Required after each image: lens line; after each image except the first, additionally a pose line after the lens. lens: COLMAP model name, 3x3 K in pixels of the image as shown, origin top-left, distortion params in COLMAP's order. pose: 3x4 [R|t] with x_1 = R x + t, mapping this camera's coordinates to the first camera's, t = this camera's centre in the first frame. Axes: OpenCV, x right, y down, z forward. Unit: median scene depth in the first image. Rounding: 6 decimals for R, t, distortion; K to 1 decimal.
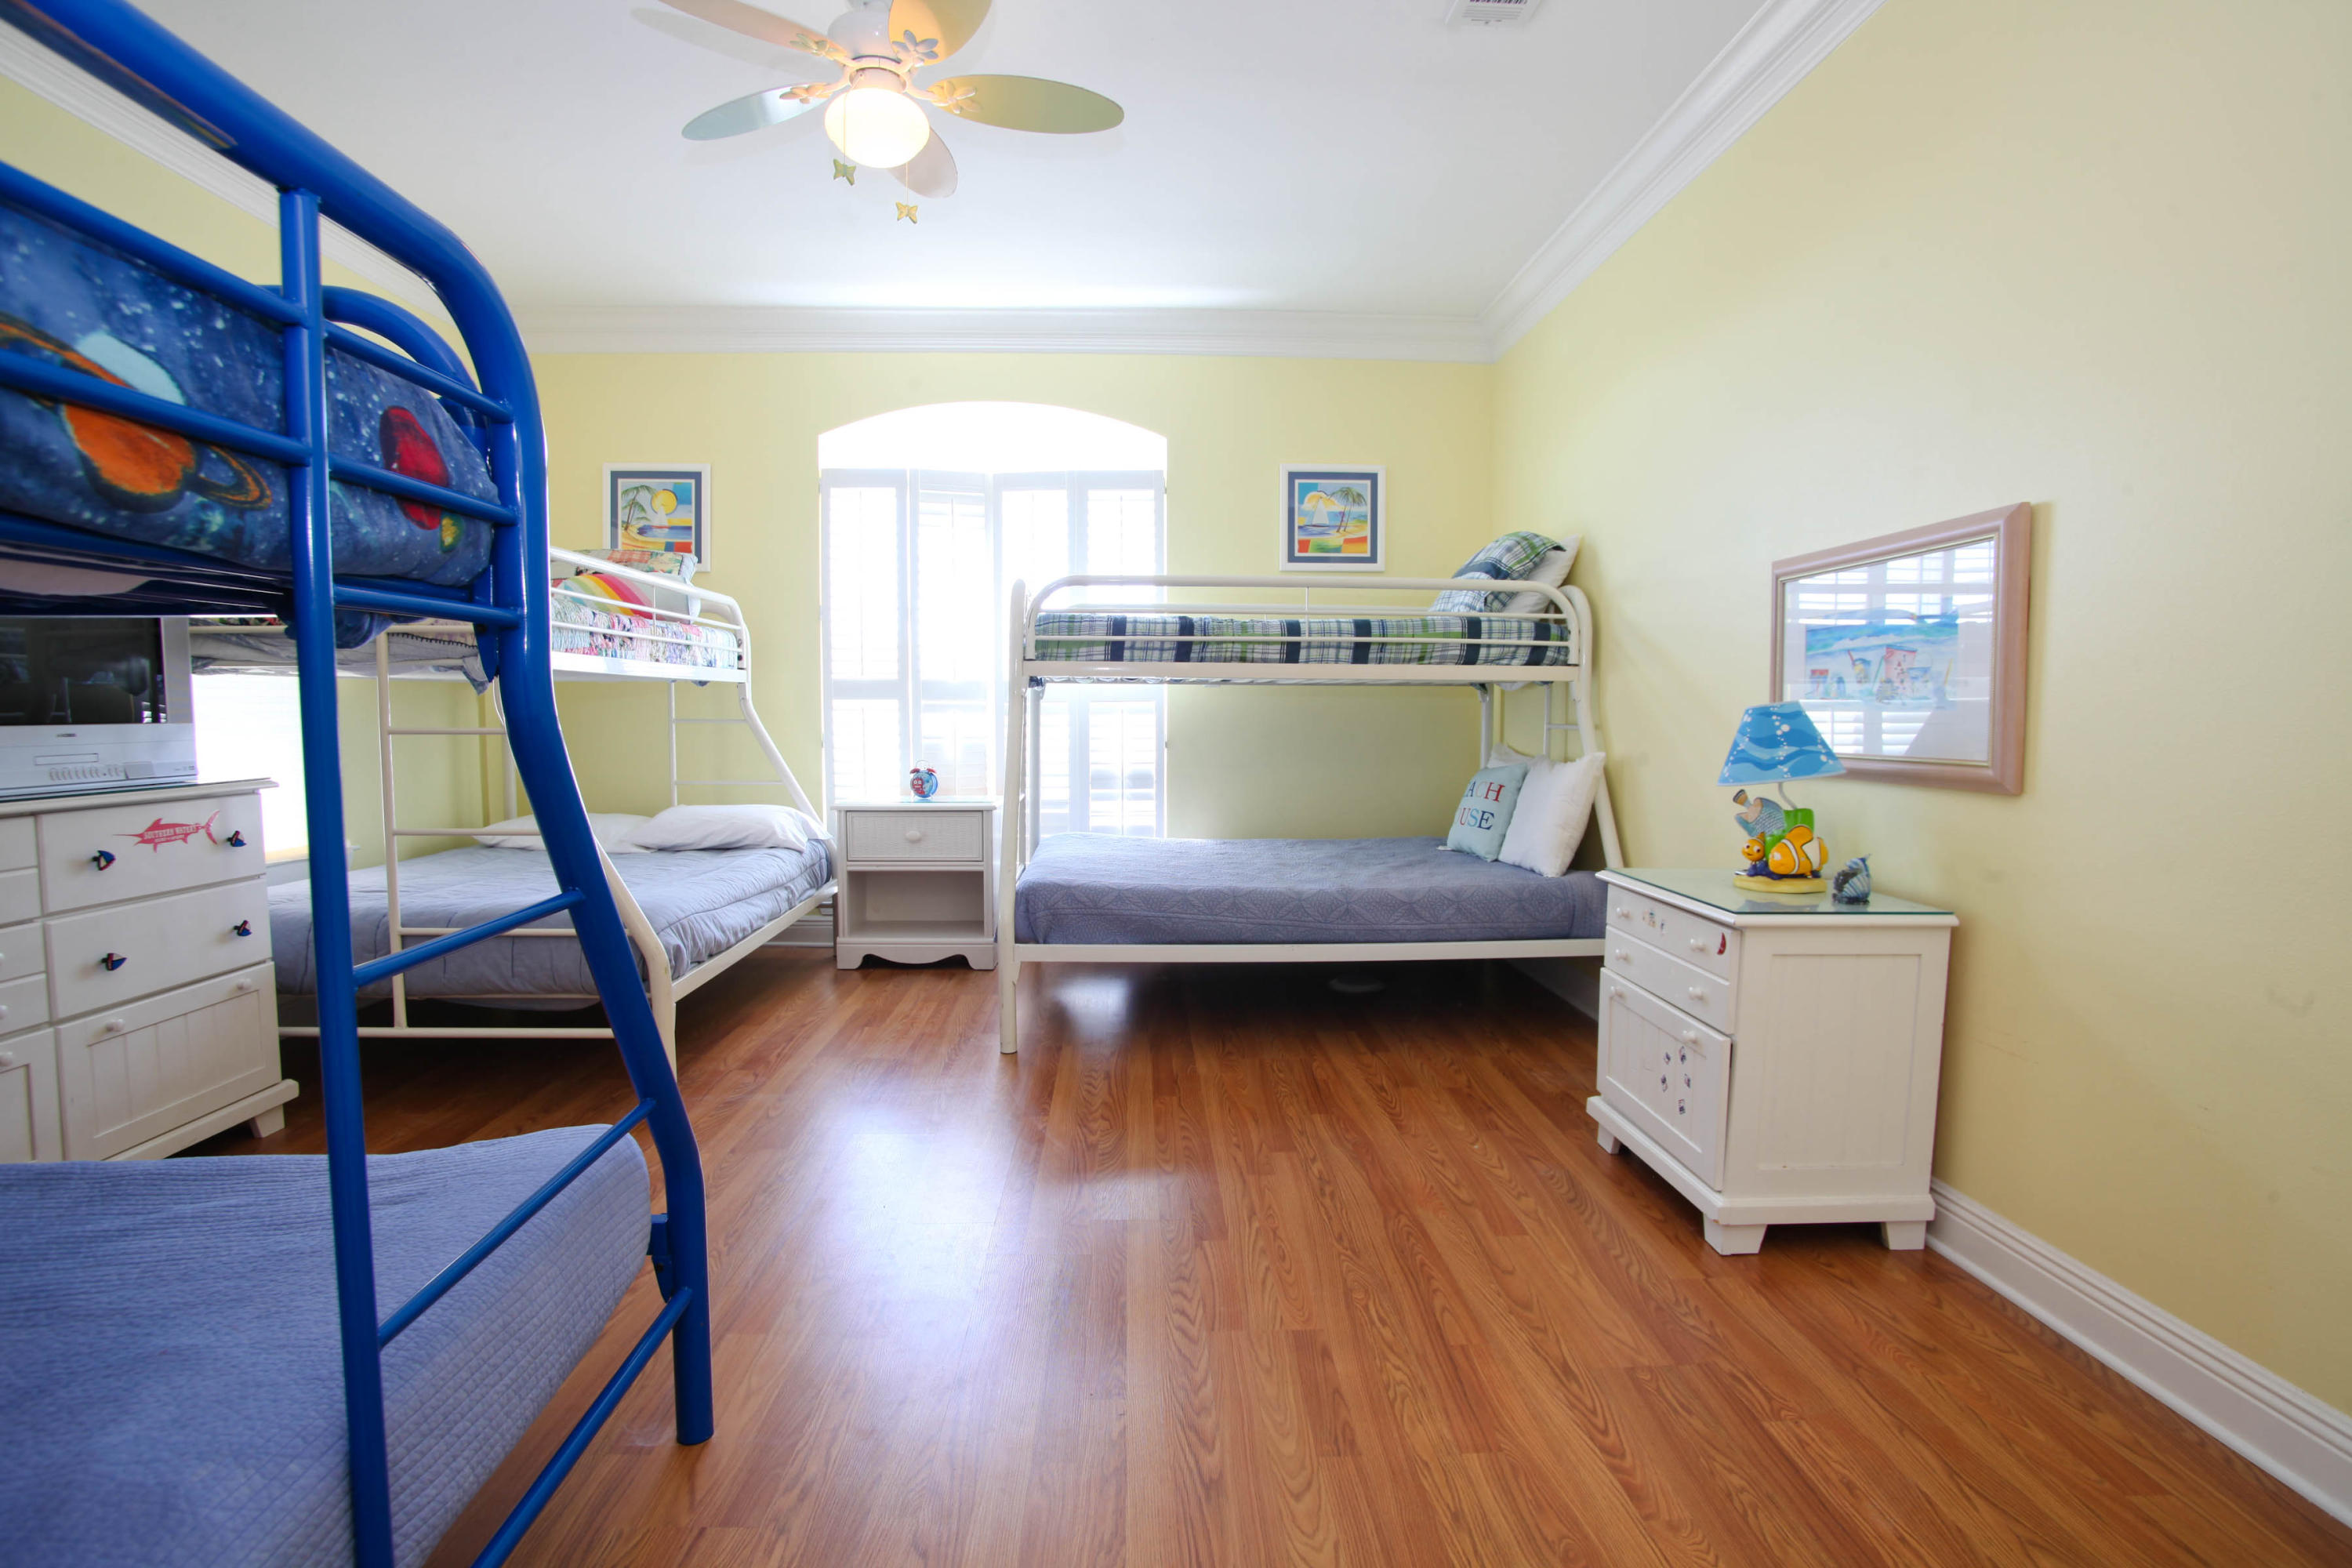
lens RADIAL K [[1155.8, 0, 1176.0], [0, 1155.8, 784.0], [0, 0, 1]] dist [-0.095607, 0.045319]
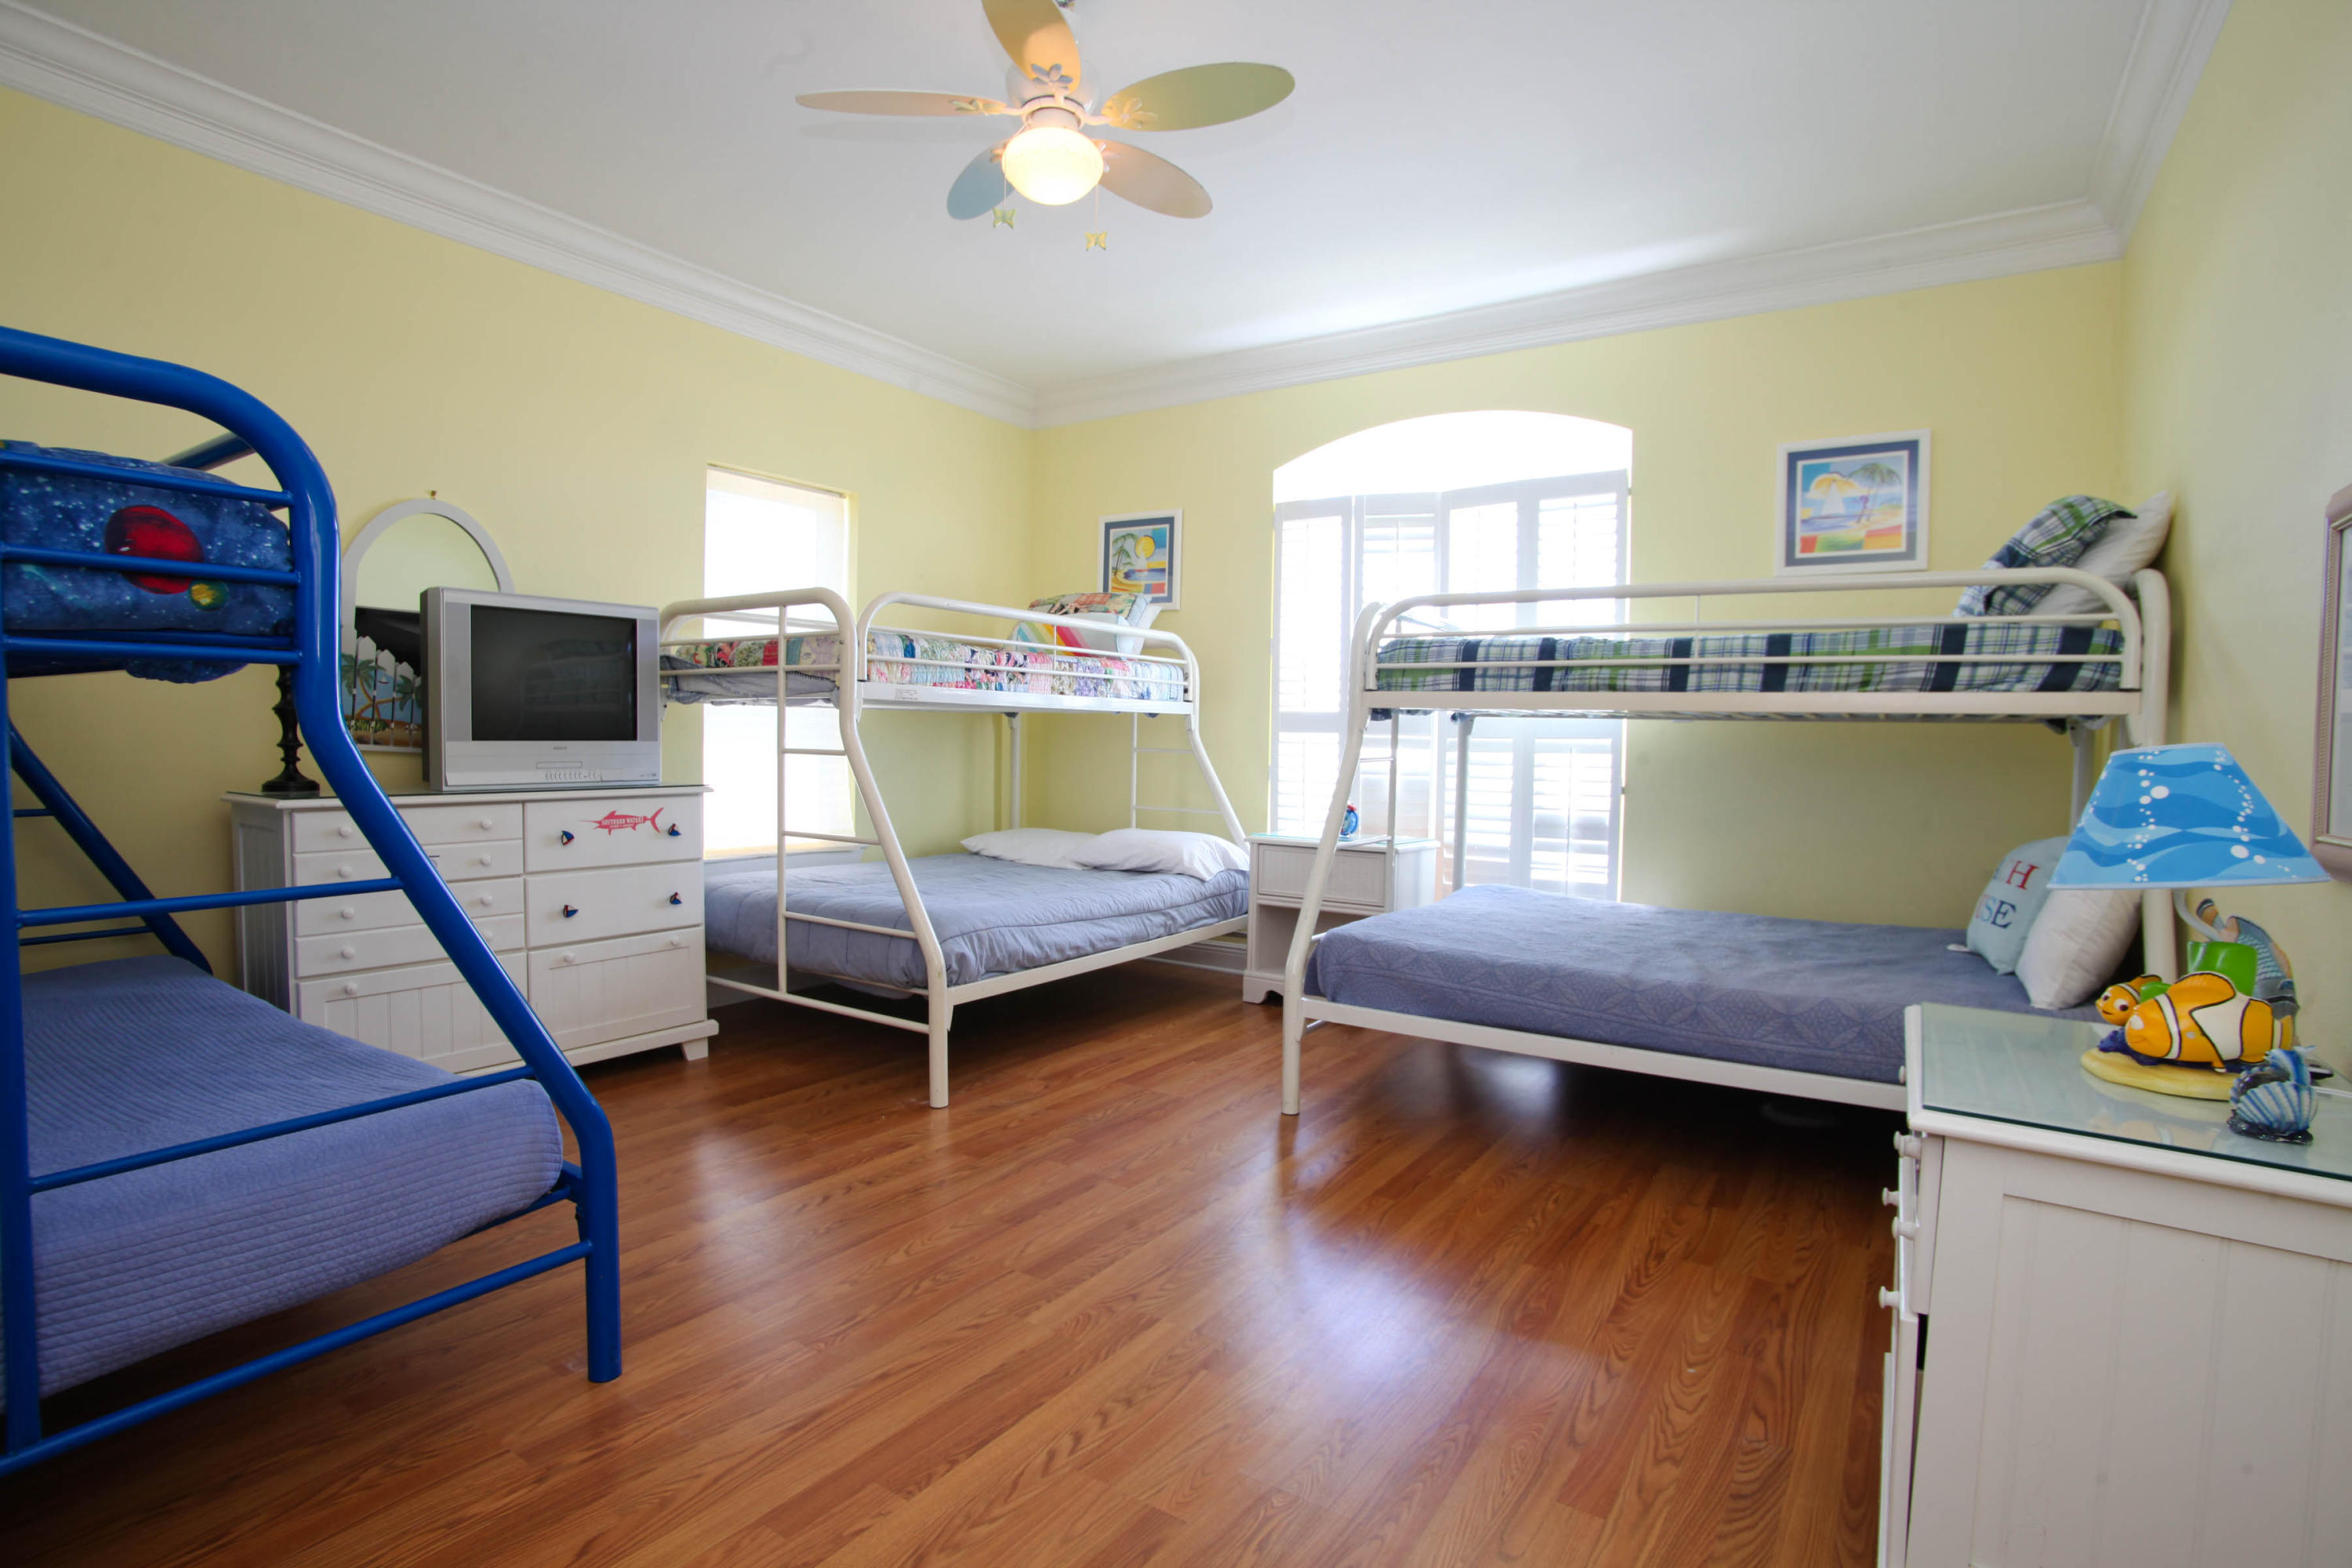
lens RADIAL K [[1155.8, 0, 1176.0], [0, 1155.8, 784.0], [0, 0, 1]] dist [-0.095607, 0.045319]
pose [[0.806347, 0.035348, -0.590385, 0.283305], [-0.053636, 0.998470, -0.013475, -0.012366], [0.589005, 0.042531, 0.807009, 0.169673]]
